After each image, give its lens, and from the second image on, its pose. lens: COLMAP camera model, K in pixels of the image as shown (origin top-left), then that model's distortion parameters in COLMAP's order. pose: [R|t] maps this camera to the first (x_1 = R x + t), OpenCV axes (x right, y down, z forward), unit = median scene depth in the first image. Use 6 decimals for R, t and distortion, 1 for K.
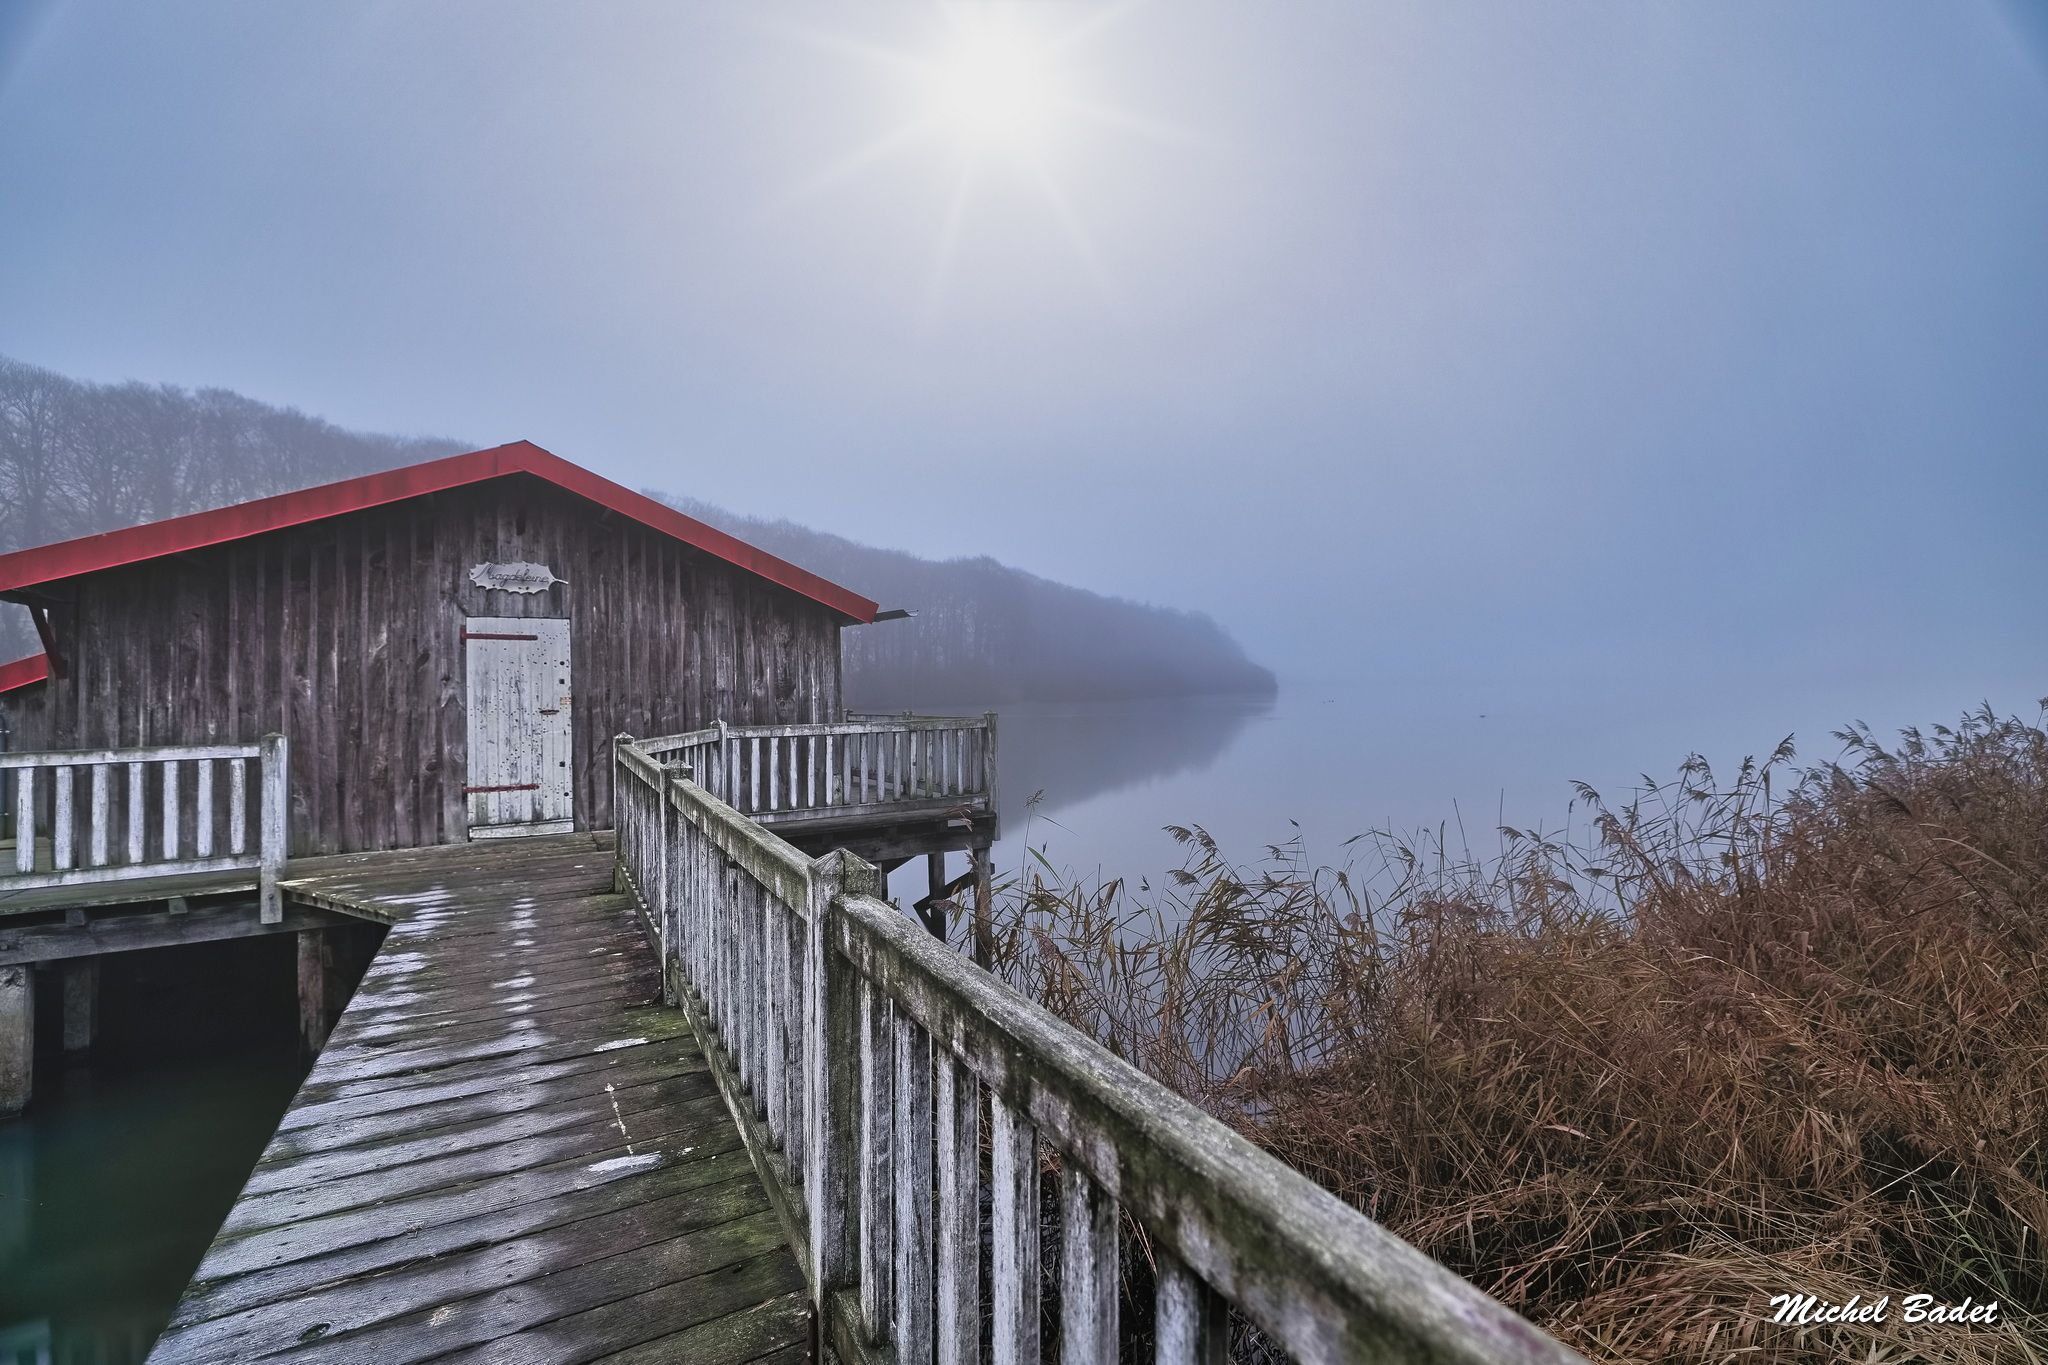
lens RADIAL K [[853.5, 0, 1015.3], [0, 853.5, 686.3], [0, 0, 1]] dist [0.002723, 0.000871]
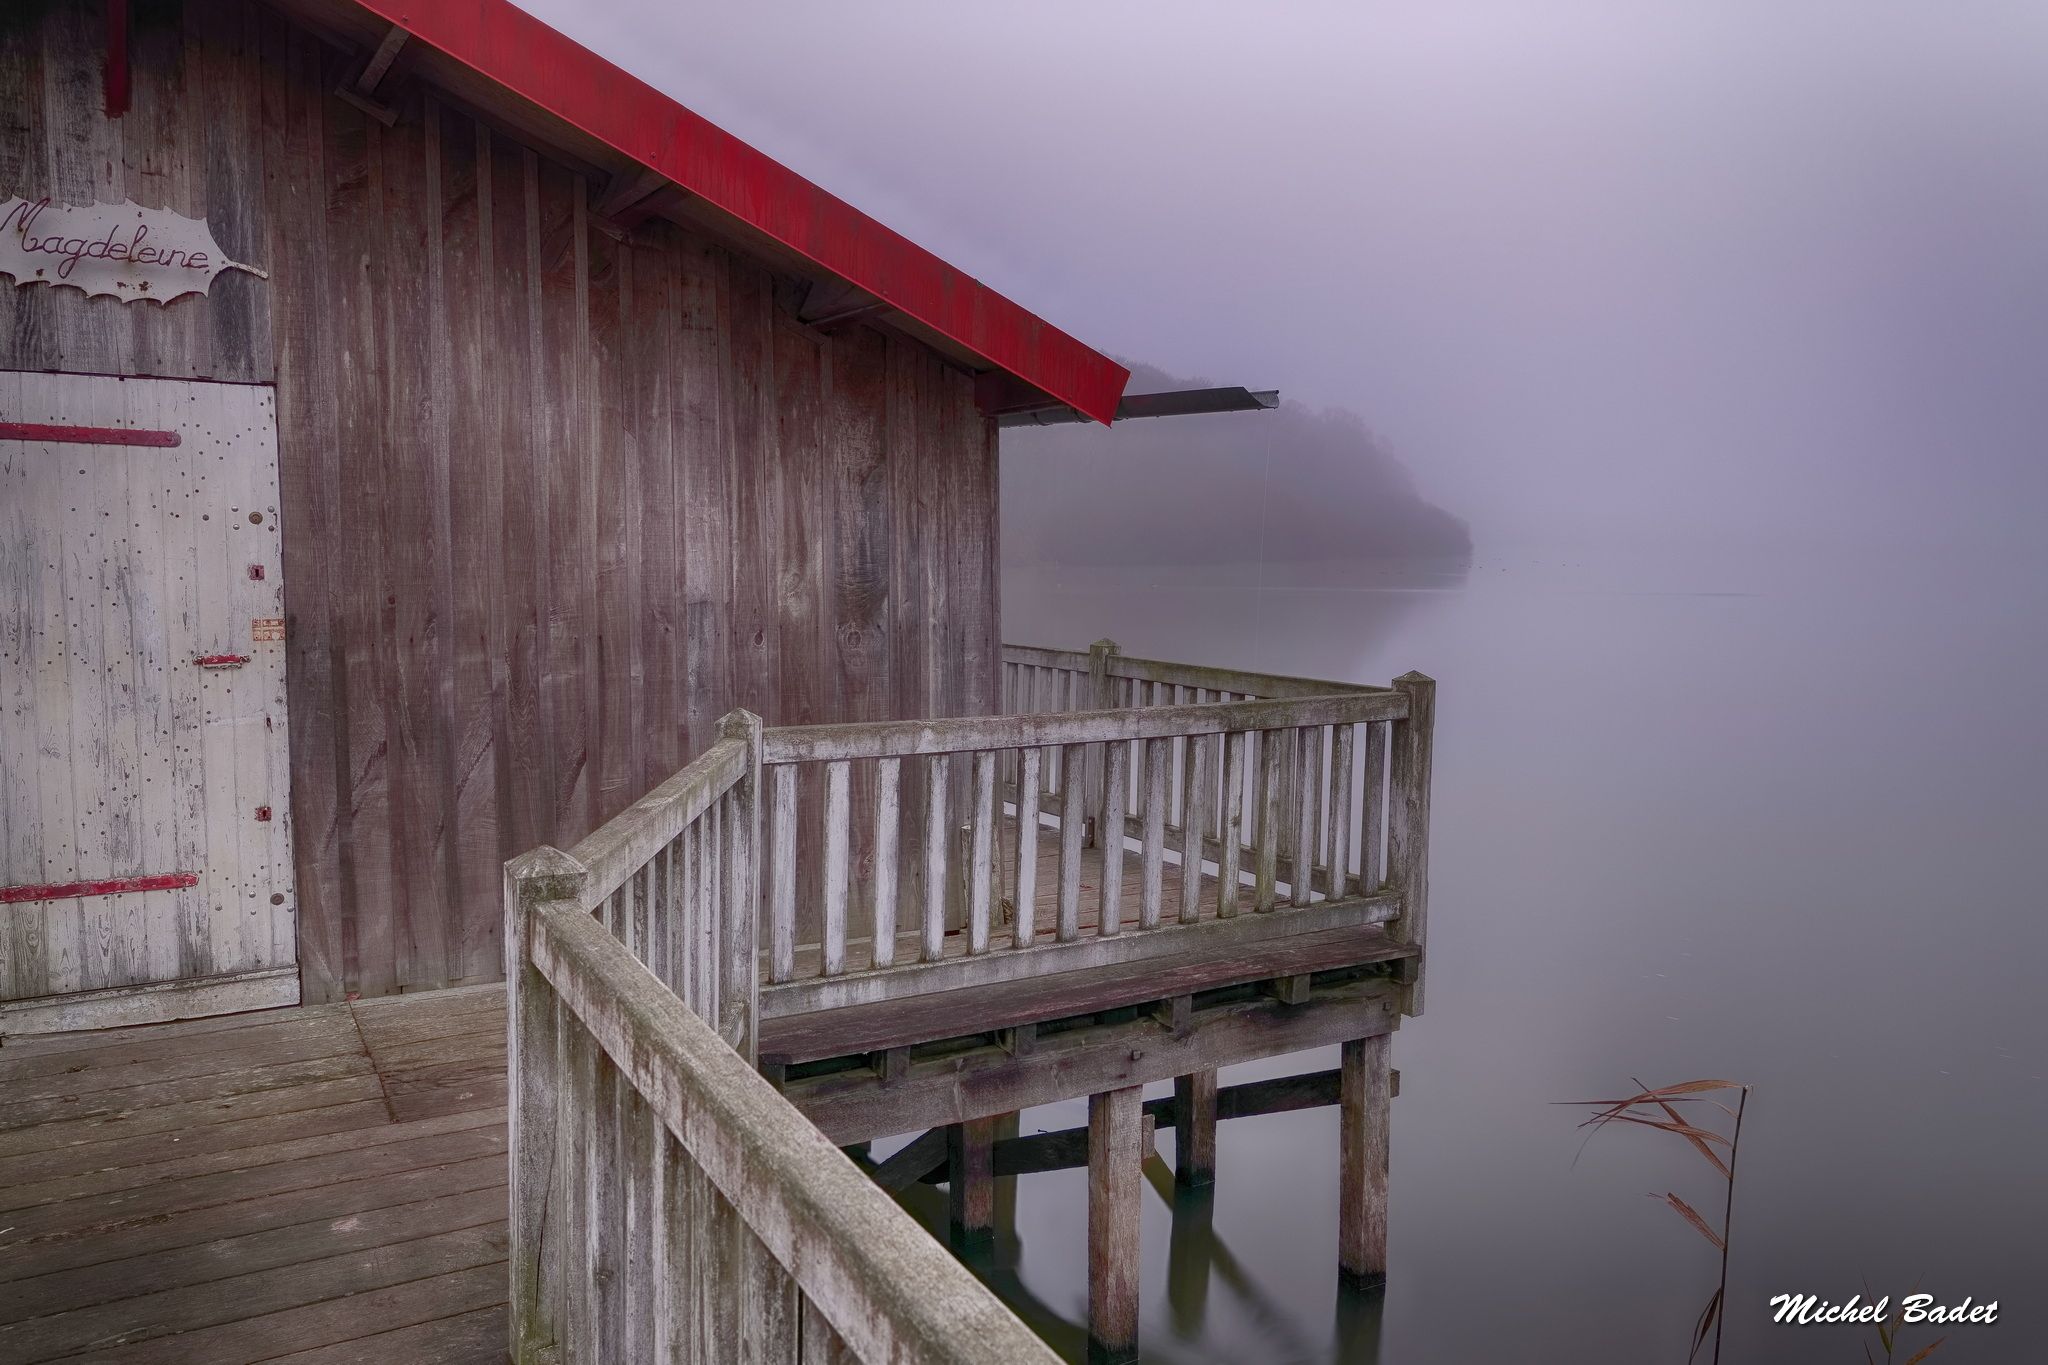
lens RADIAL K [[1482.0, 0, 1024.6], [0, 1482.0, 688.2], [0, 0, 1]] dist [0.001706, -0.001361]
pose [[0.999512, 0.028469, 0.012856, -0.248432], [-0.029662, 0.994049, 0.104820, -0.032667], [-0.009795, -0.105150, 0.994408, 0.435839]]
